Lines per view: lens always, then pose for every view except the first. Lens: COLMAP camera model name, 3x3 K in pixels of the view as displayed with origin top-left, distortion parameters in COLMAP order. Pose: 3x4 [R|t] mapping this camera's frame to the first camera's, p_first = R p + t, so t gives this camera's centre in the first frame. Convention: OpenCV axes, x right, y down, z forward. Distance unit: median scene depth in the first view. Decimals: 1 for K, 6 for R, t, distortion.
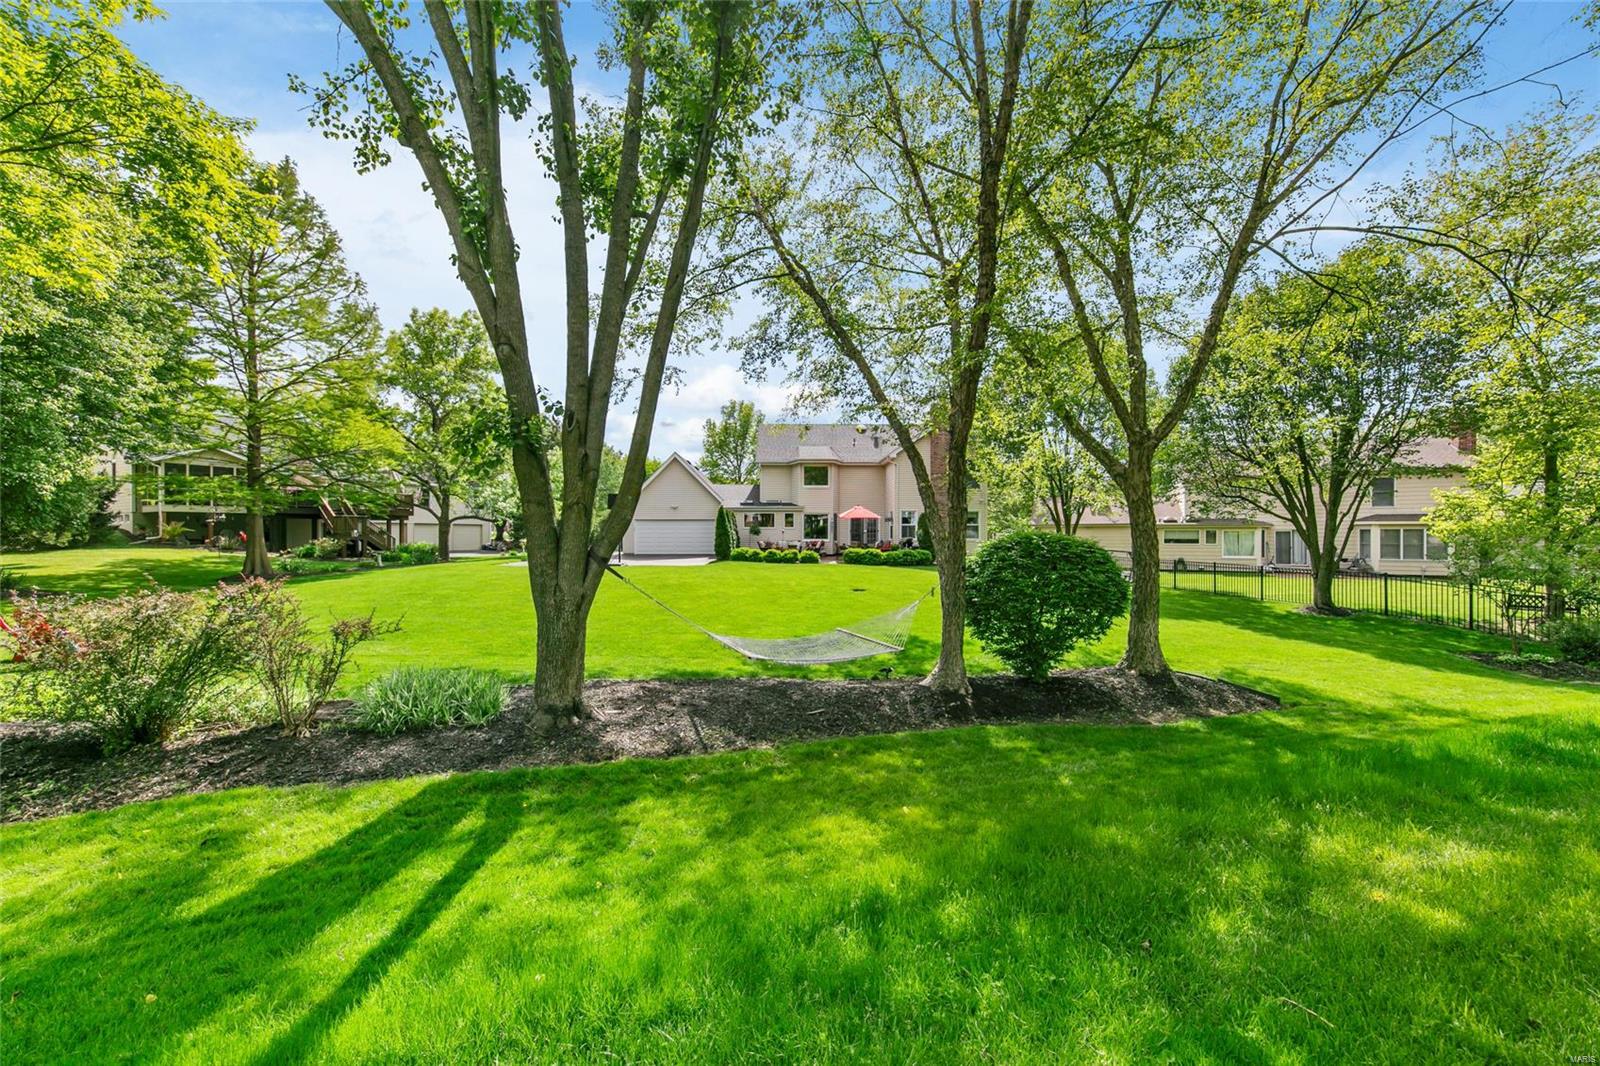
lens RADIAL K [[567.8, 0, 800.0], [0, 567.8, 533.0], [0, 0, 1]] dist [-0.000120, 0.000010]
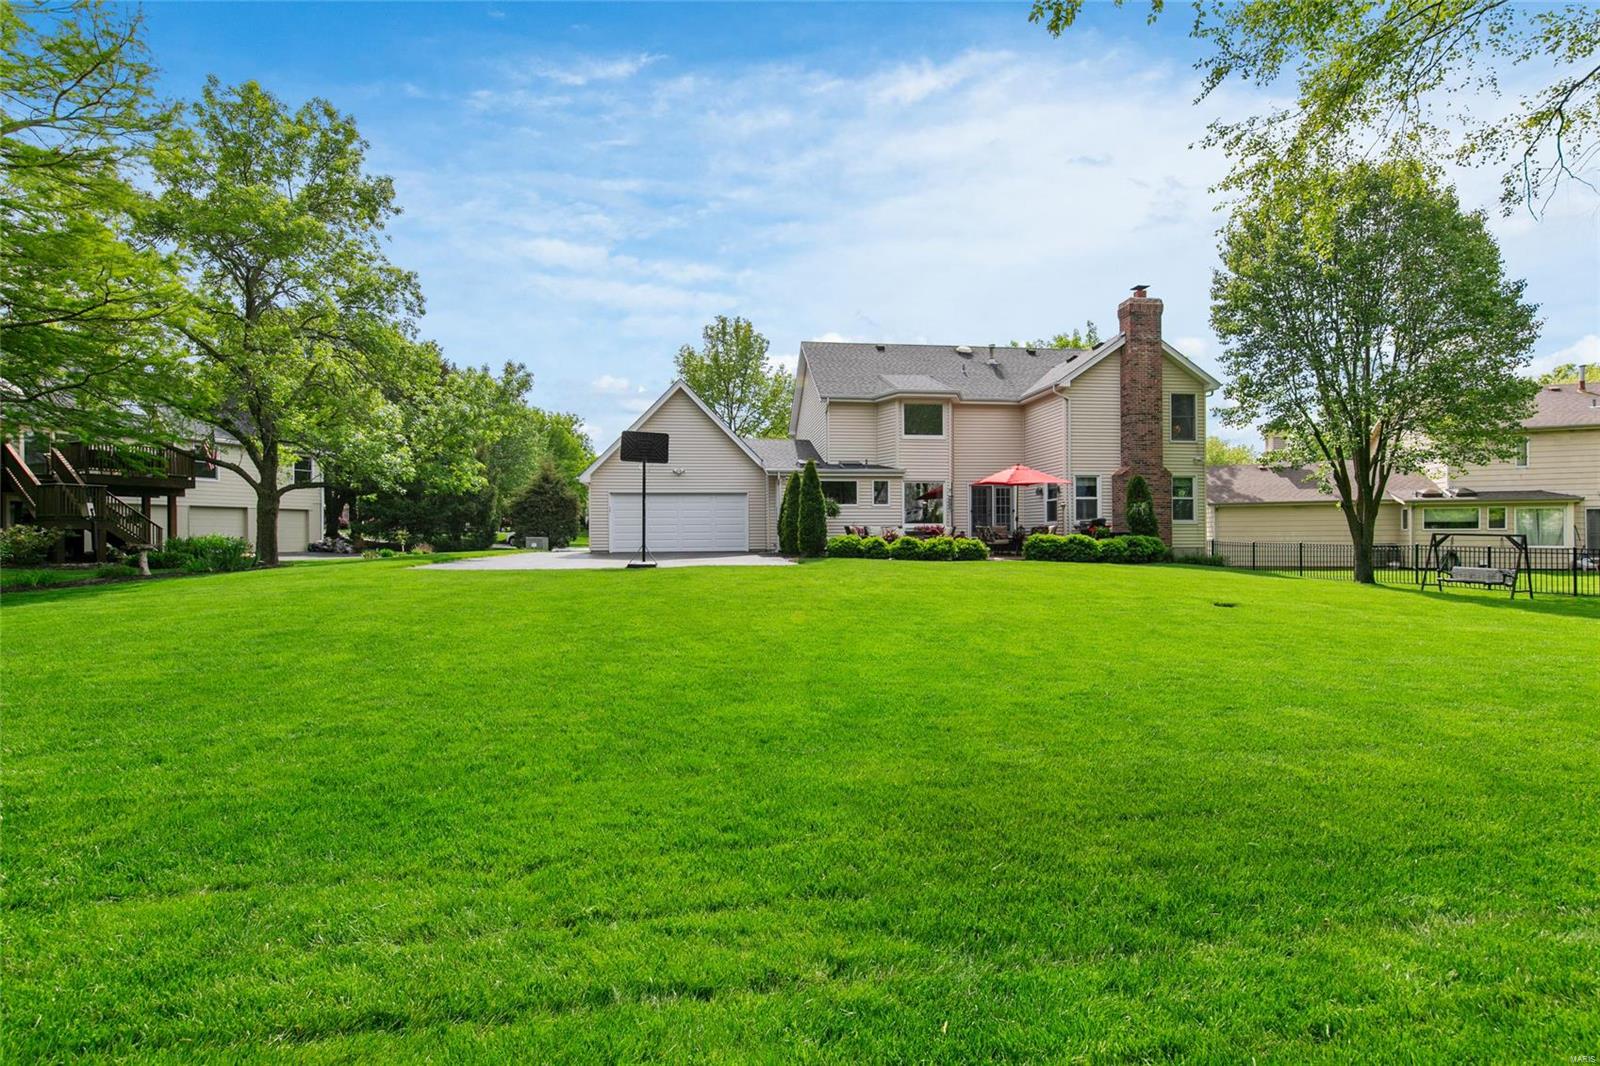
lens RADIAL K [[741.5, 0, 800.0], [0, 741.5, 533.0], [0, 0, 1]] dist [0.011359, -0.000884]
pose [[0.993737, -0.006017, 0.111584, -0.190987], [0.005999, 0.999982, 0.000499, 0.019757], [-0.111585, 0.000174, 0.993755, 0.223260]]
